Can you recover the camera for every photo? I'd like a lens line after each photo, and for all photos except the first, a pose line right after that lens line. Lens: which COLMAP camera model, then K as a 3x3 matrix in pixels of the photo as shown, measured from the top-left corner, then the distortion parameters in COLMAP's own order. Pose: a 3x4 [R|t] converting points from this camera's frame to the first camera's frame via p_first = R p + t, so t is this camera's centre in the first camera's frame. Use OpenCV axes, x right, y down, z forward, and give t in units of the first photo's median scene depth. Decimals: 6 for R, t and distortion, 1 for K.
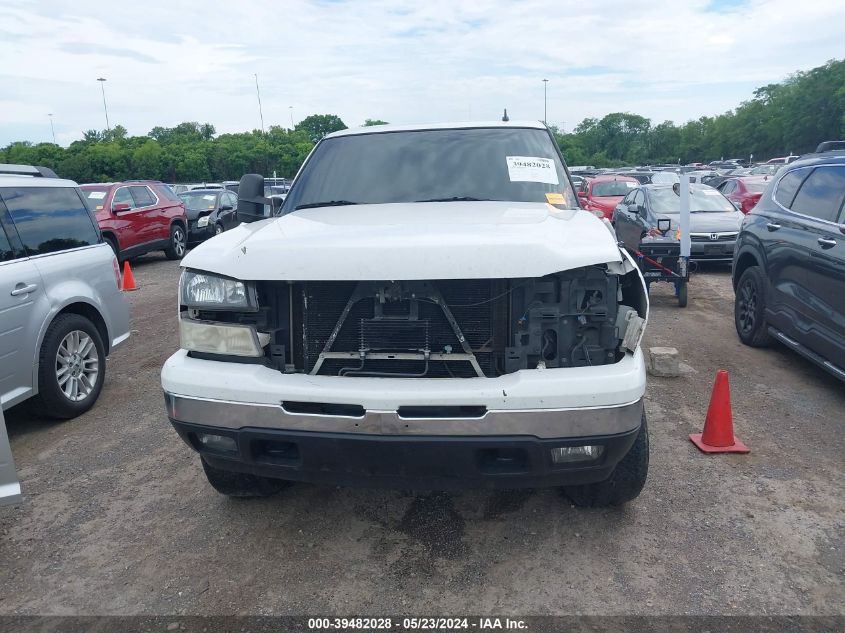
lens RADIAL K [[660.3, 0, 420.9], [0, 660.3, 315.5], [0, 0, 1]] dist [0.001549, 0.000020]
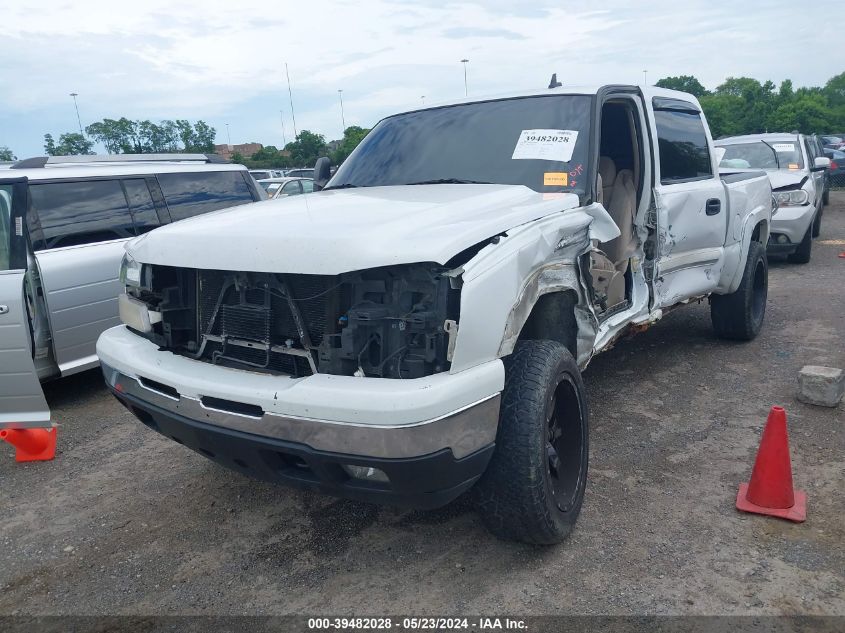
lens RADIAL K [[660.3, 0, 420.9], [0, 660.3, 315.5], [0, 0, 1]] dist [0.001549, 0.000020]
pose [[0.879270, 0.083086, -0.469021, 0.650693], [-0.061561, 0.996233, 0.061072, -0.060053], [0.472329, -0.024825, 0.881073, 0.228690]]
